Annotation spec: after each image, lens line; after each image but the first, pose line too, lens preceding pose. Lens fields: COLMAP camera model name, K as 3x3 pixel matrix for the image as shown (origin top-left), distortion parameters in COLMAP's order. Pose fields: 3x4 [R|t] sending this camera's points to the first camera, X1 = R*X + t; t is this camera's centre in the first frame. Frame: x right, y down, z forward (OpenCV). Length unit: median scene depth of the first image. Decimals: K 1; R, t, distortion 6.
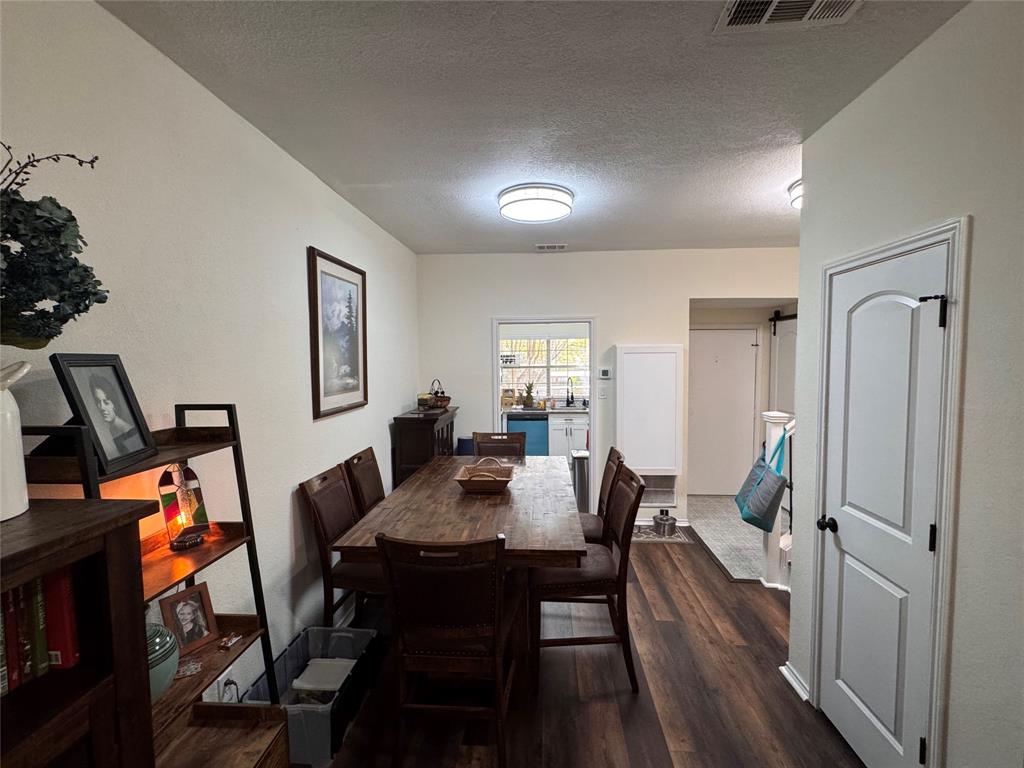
lens RADIAL K [[460.8, 0, 509.7], [0, 460.8, 386.9], [0, 0, 1]] dist [0.005646, 0.000159]
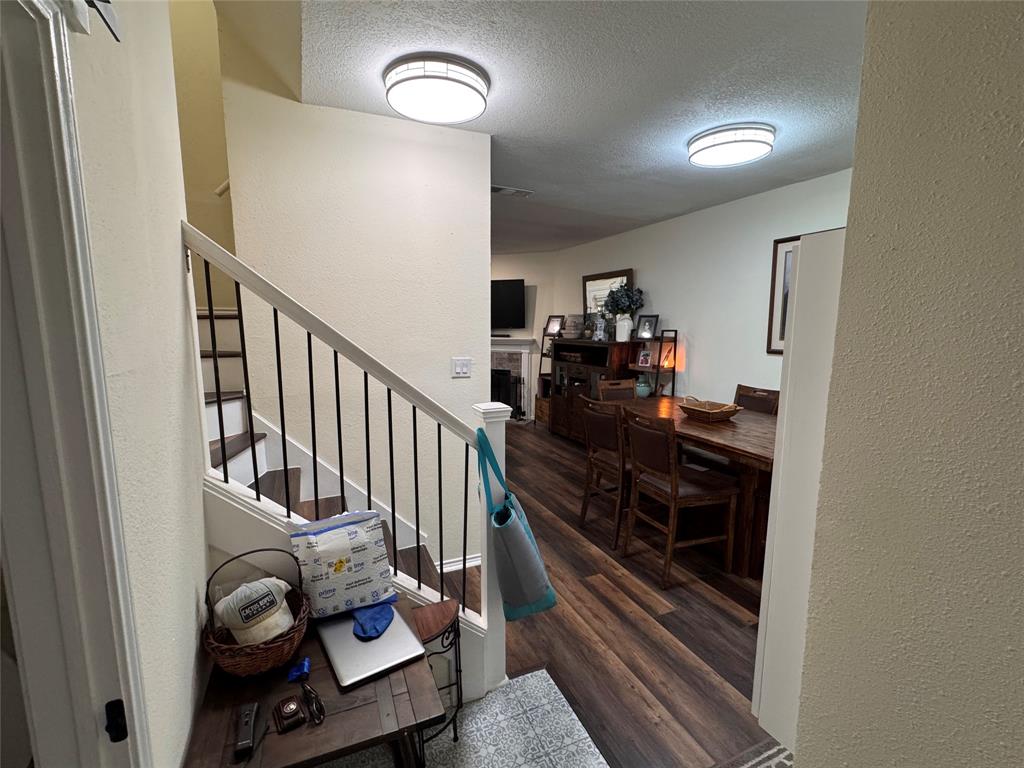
lens RADIAL K [[460.8, 0, 513.6], [0, 460.8, 380.6], [0, 0, 1]] dist [0.005646, 0.000159]
pose [[-0.878654, 0.063824, -0.473174, 0.404124], [-0.025433, 0.983362, 0.179868, -0.036578], [0.476781, 0.170076, -0.862412, 0.739142]]
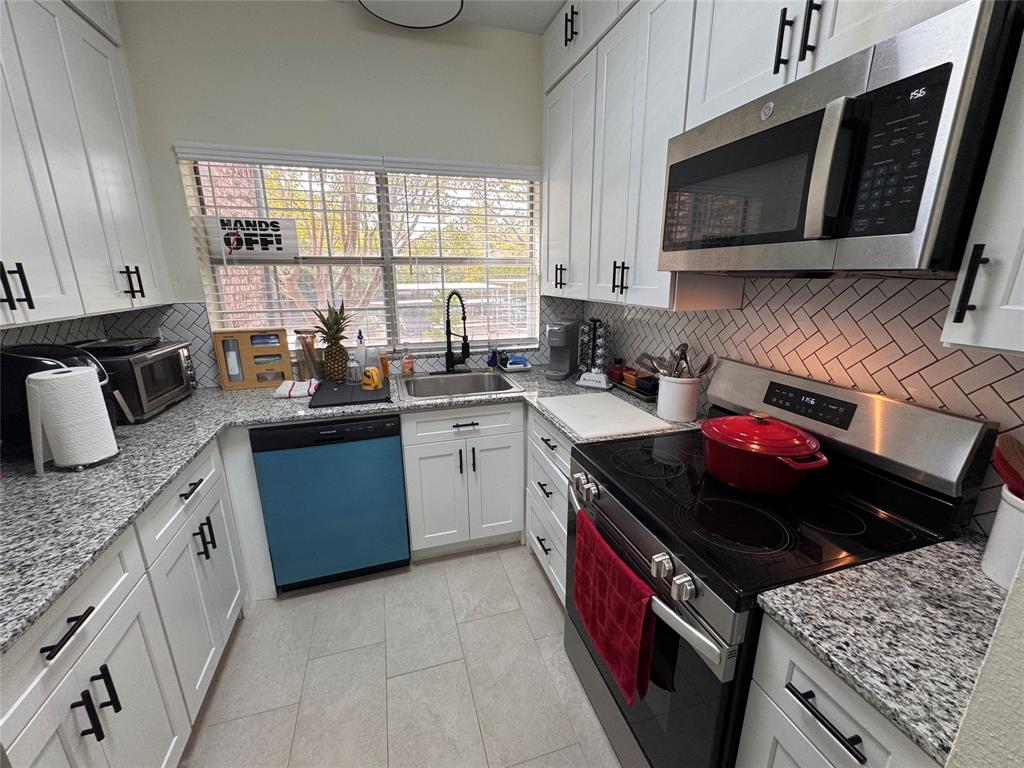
lens RADIAL K [[416.6, 0, 511.6], [0, 416.6, 382.6], [0, 0, 1]] dist [-0.003007, -0.000318]
pose [[0.930759, -0.089797, 0.354436, 0.056635], [0.017575, 0.979241, 0.201938, -0.016139], [-0.365211, -0.181726, 0.913015, 0.725029]]
